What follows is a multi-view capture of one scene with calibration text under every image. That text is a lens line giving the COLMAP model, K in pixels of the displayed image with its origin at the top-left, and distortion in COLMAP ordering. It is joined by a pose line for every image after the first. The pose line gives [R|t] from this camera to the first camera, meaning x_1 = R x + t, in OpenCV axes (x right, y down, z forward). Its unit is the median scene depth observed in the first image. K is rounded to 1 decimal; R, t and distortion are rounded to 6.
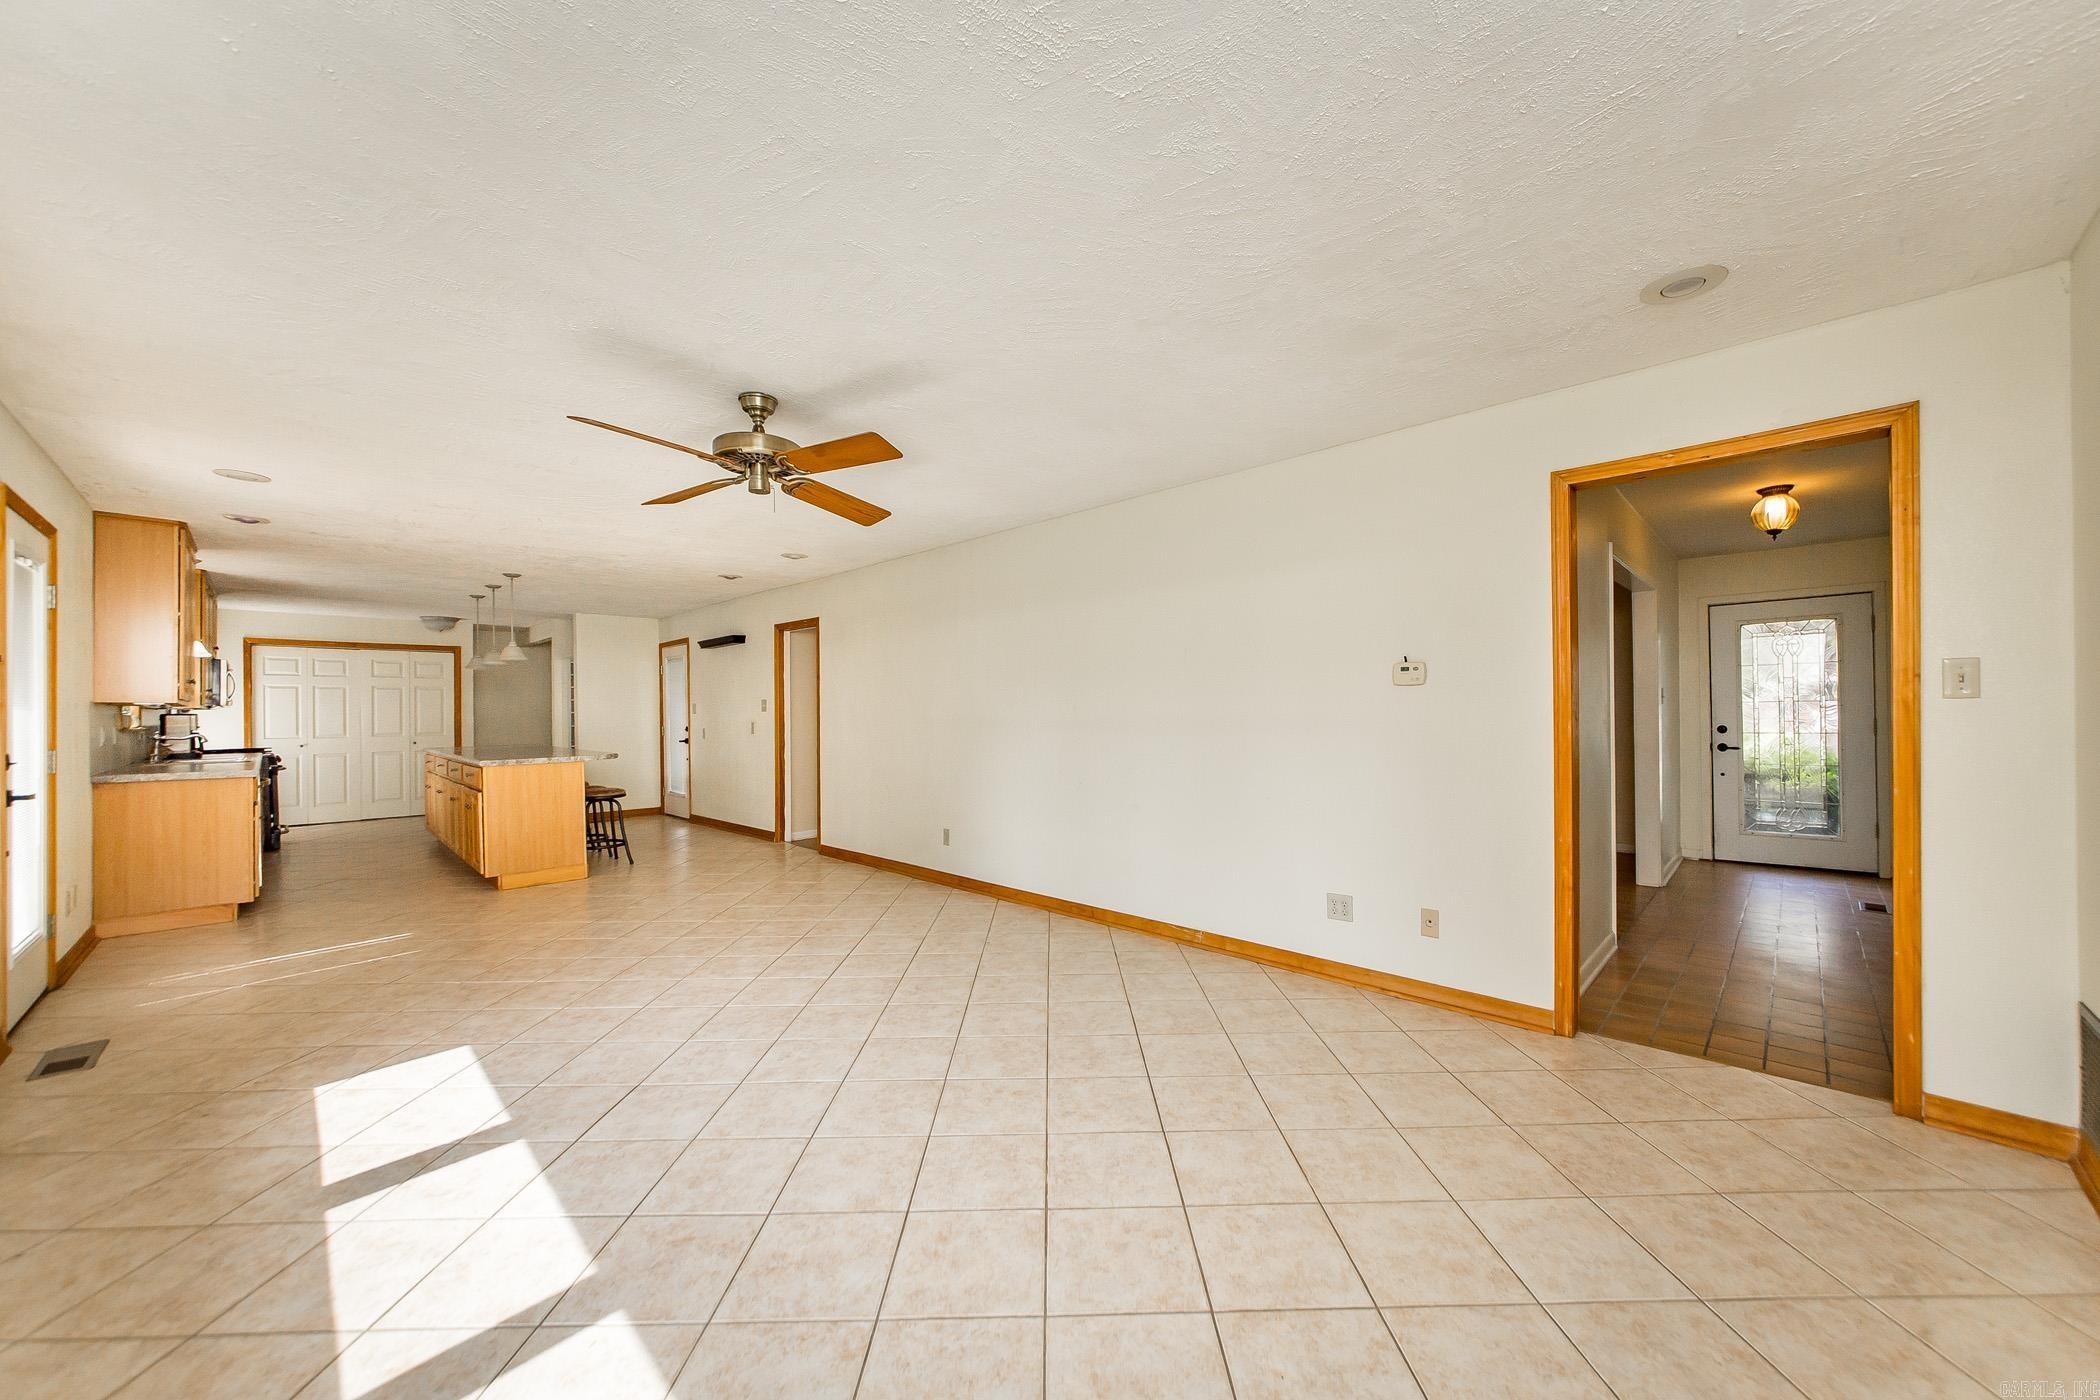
lens RADIAL K [[770.3, 0, 1057.2], [0, 770.3, 714.1], [0, 0, 1]] dist [-0.000126, 0.000067]
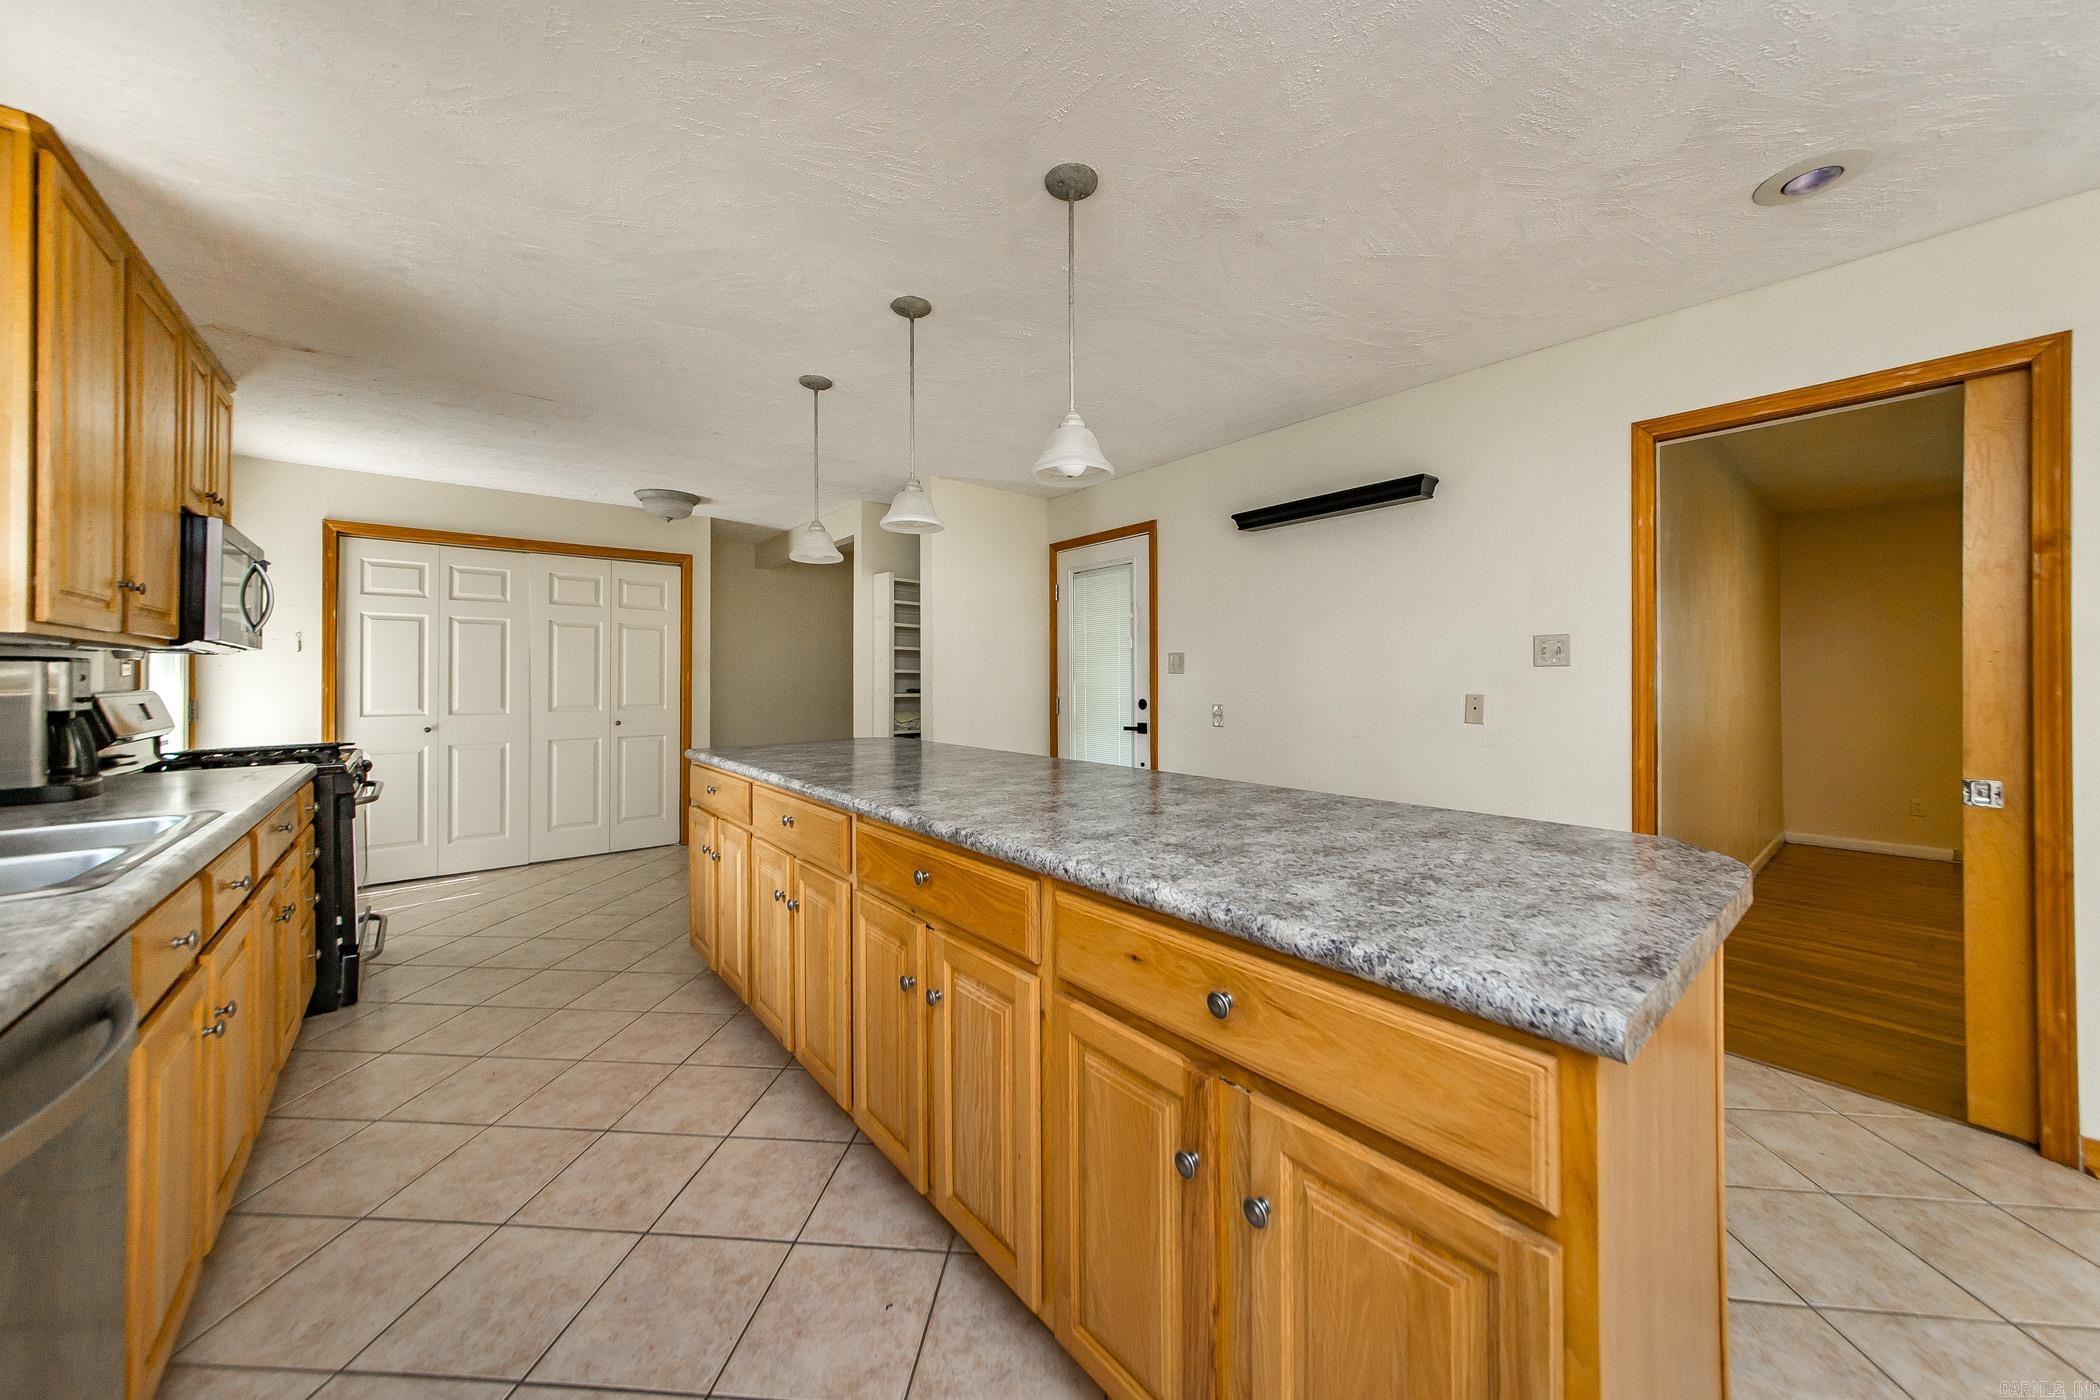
lens RADIAL K [[733.9, 0, 1053.3], [0, 733.9, 672.6], [0, 0, 1]] dist [-0.001804, -0.000034]
pose [[0.996736, 0.004059, -0.080623, -0.679308], [-0.005166, 0.999895, -0.013521, 0.007537], [0.080560, 0.013894, 0.996653, 0.706373]]
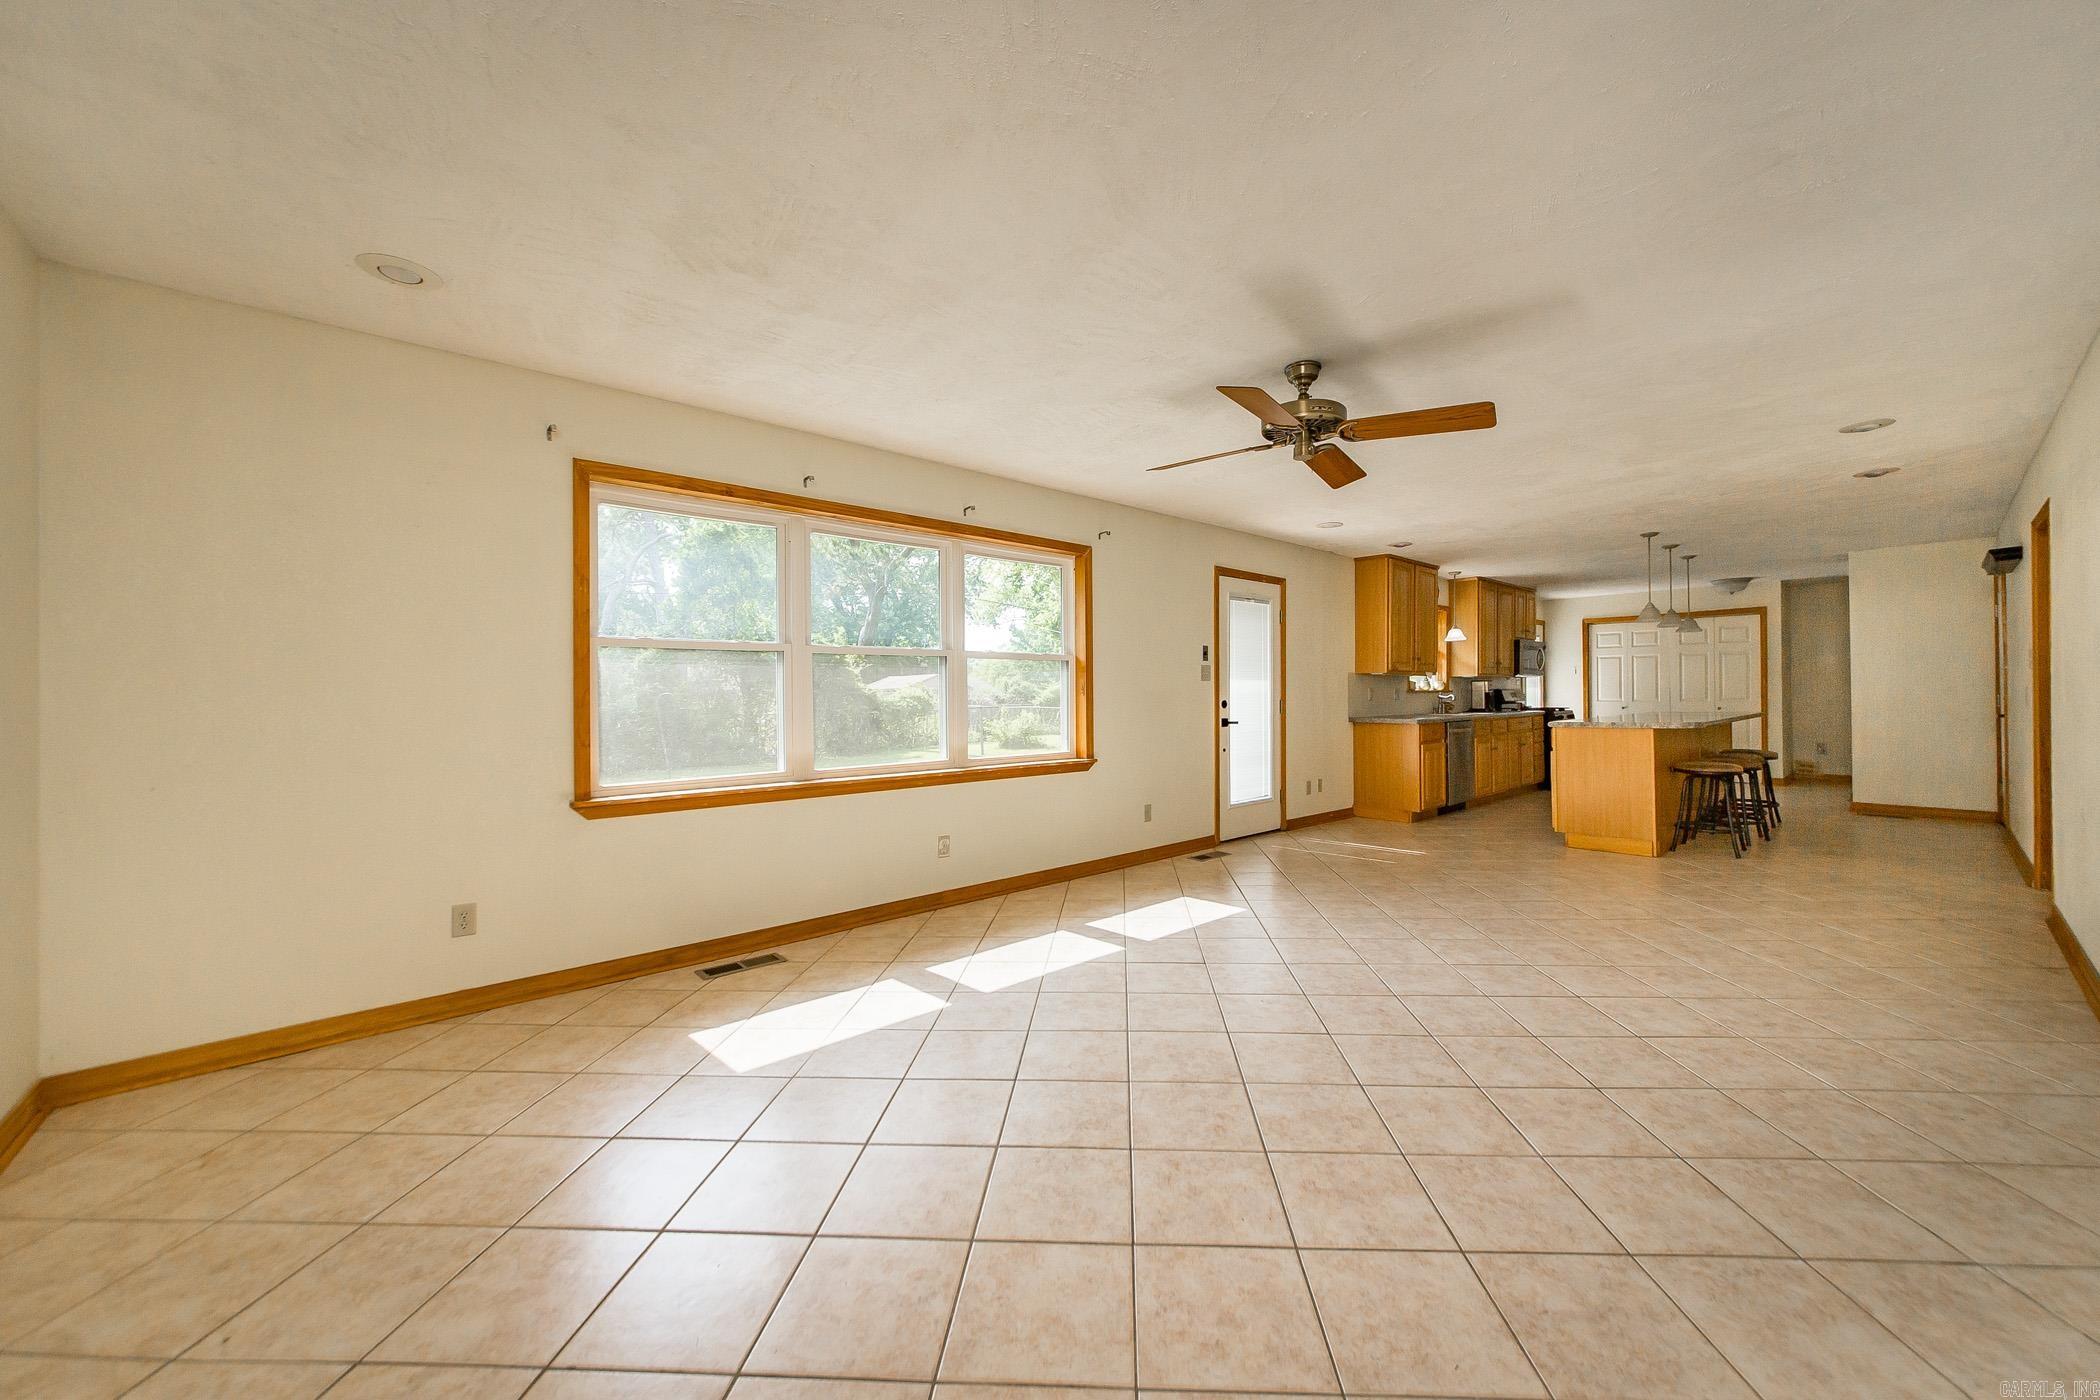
lens RADIAL K [[764.4, 0, 1084.9], [0, 764.4, 687.0], [0, 0, 1]] dist [-0.000665, -0.000061]
pose [[-0.051047, -0.000619, -0.998696, 0.279661], [0.006909, 0.999976, -0.000973, 0.007001], [0.998672, -0.006949, -0.051042, 0.325615]]
